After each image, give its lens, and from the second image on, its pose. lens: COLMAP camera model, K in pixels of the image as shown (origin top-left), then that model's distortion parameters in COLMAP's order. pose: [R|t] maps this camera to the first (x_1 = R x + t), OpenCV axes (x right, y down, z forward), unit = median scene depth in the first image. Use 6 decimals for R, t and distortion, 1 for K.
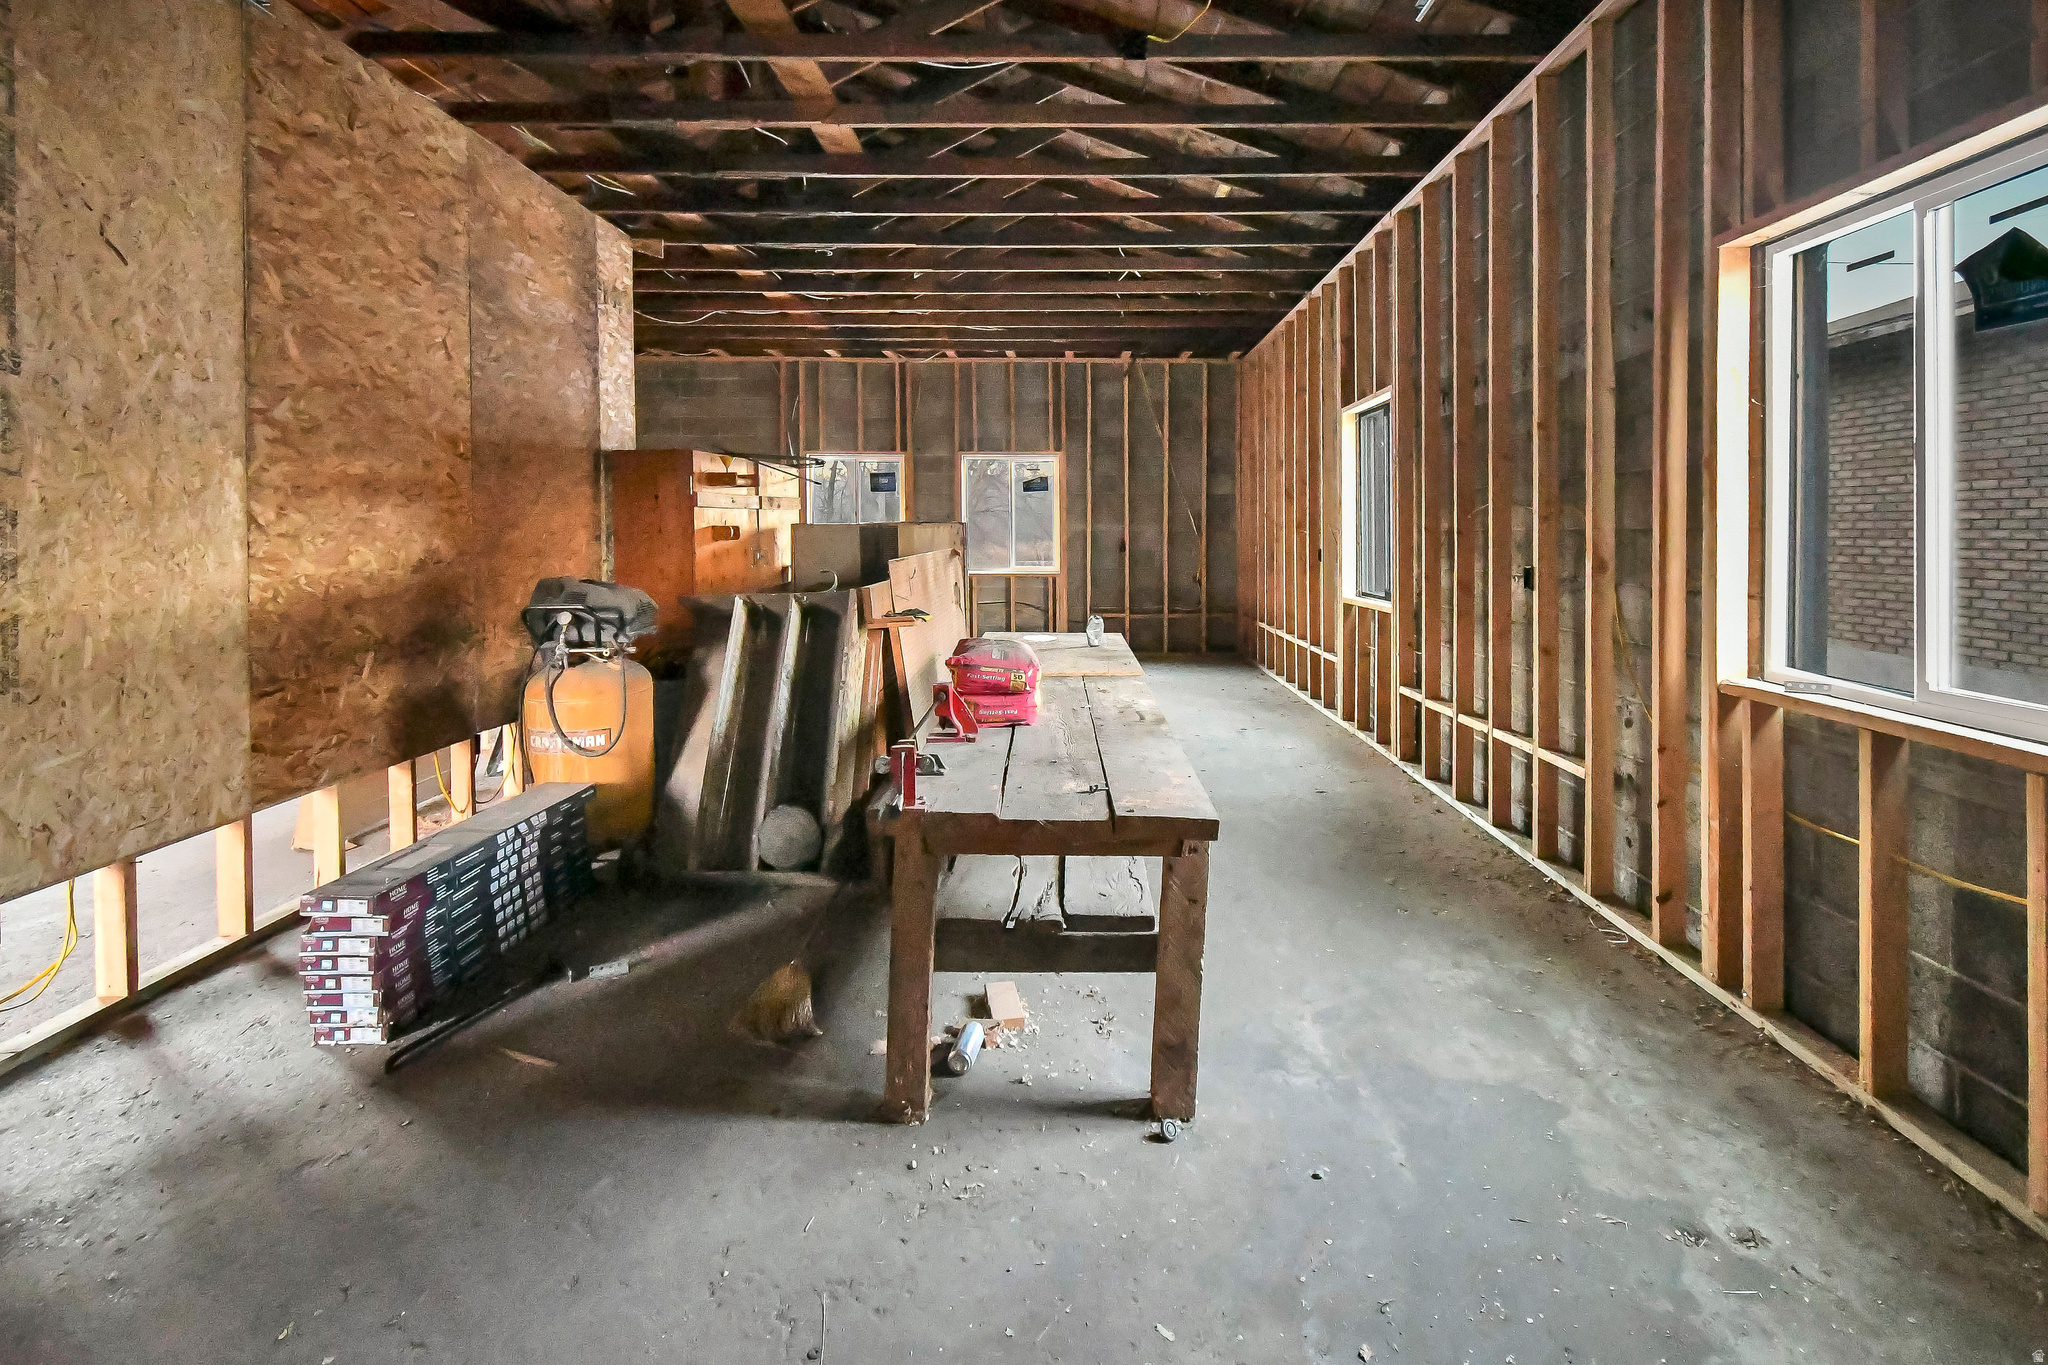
lens RADIAL K [[945.8, 0, 1032.2], [0, 945.8, 631.8], [0, 0, 1]] dist [0.002956, -0.000055]
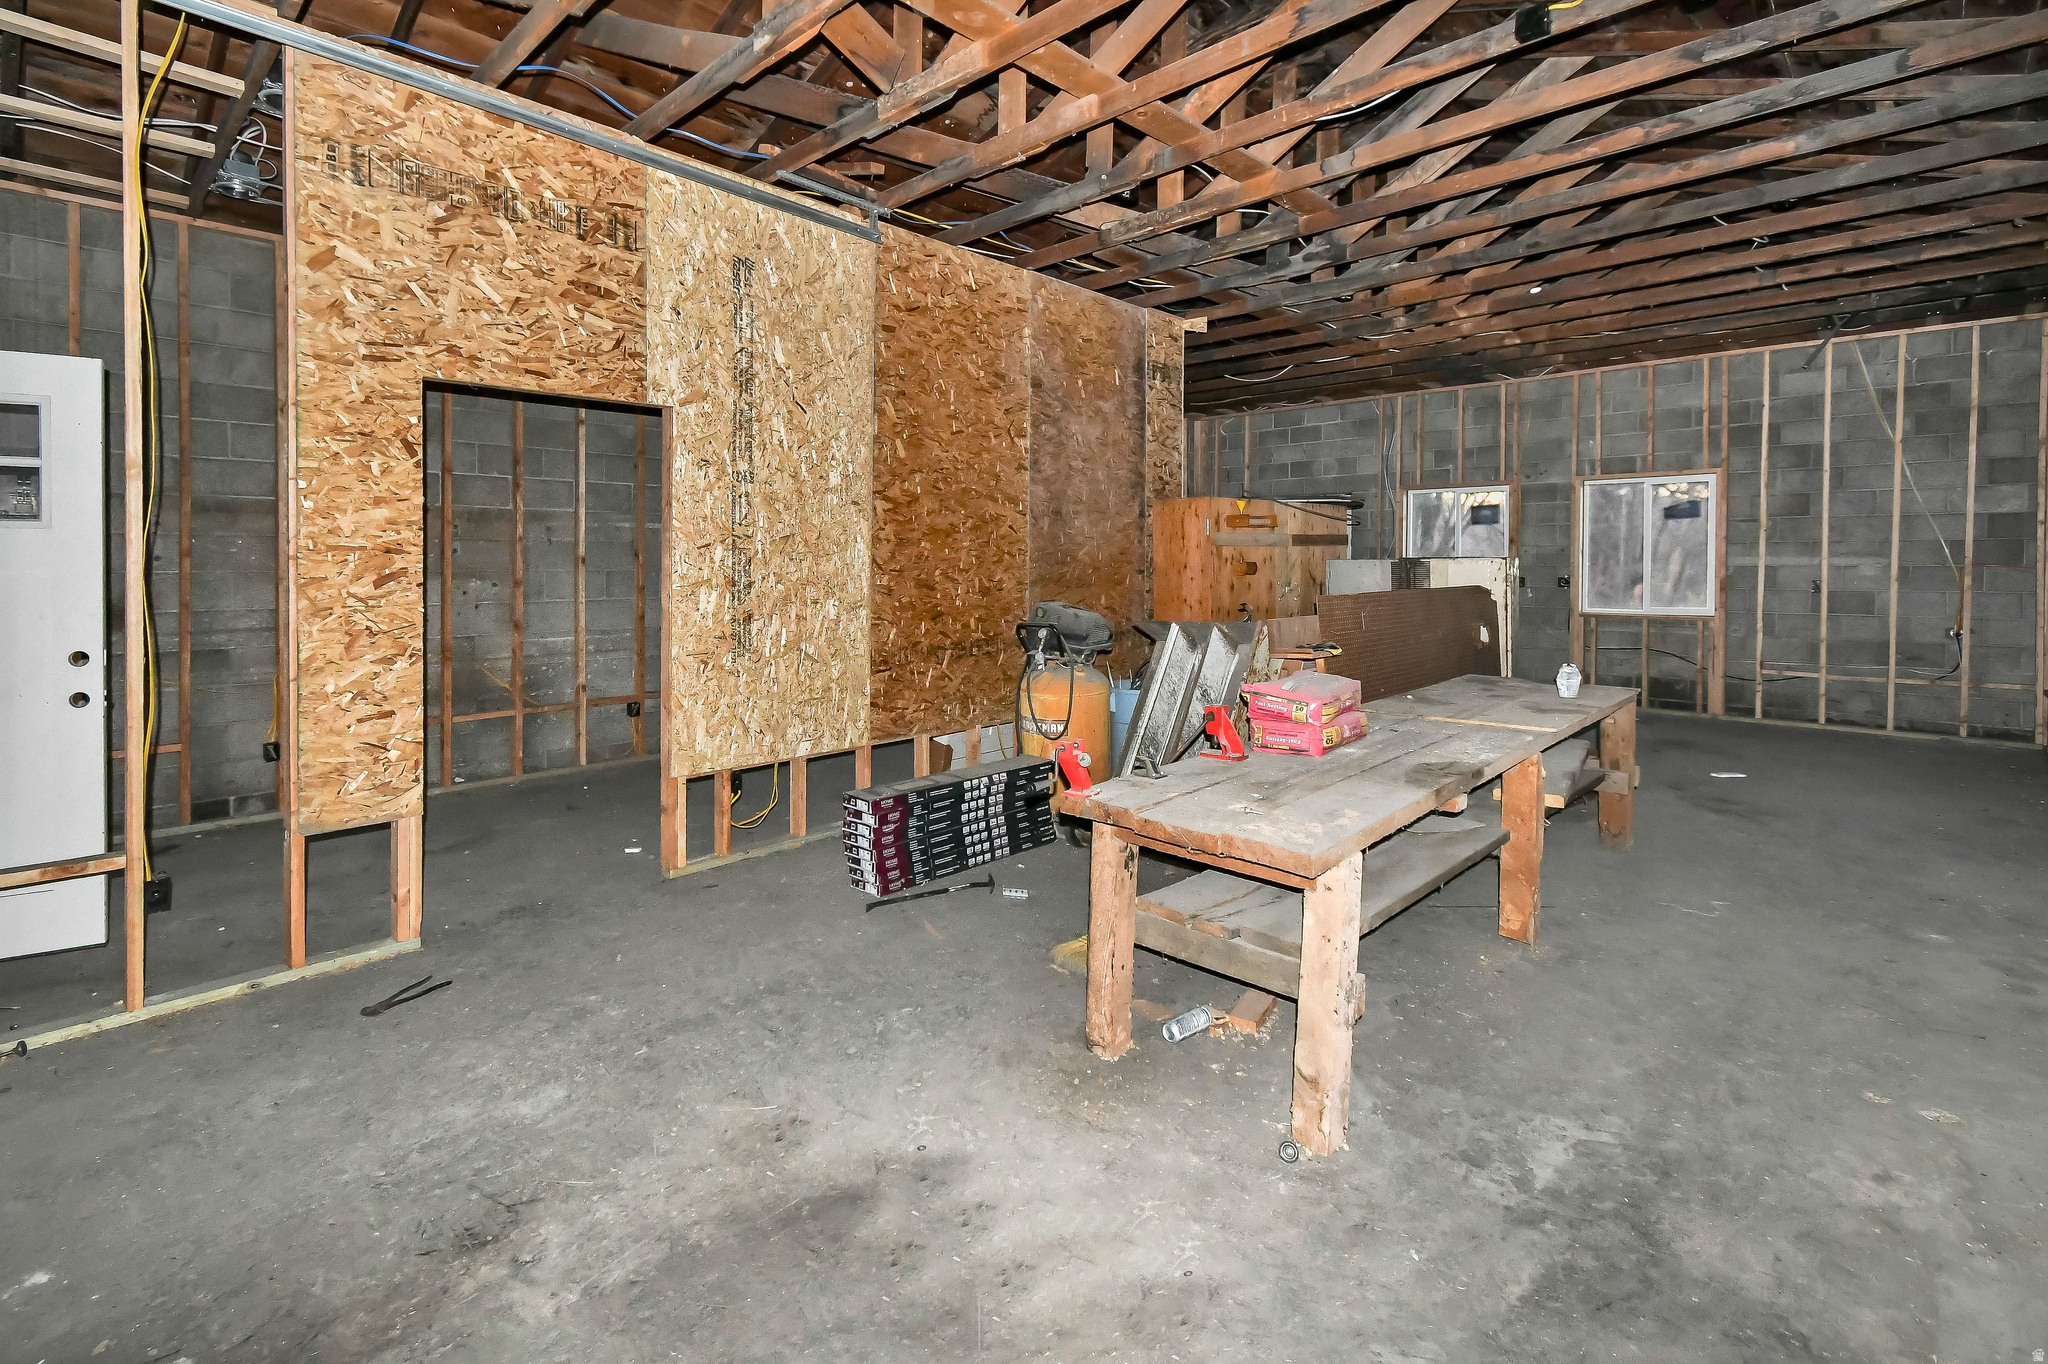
lens RADIAL K [[913.8, 0, 1024.0], [0, 913.8, 682.0], [0, 0, 1]] dist [0.000956, -0.000066]
pose [[0.726316, 0.085342, -0.682043, 0.411409], [-0.071440, 0.996261, 0.048583, -0.007584], [0.683639, 0.013438, 0.729697, 0.052198]]
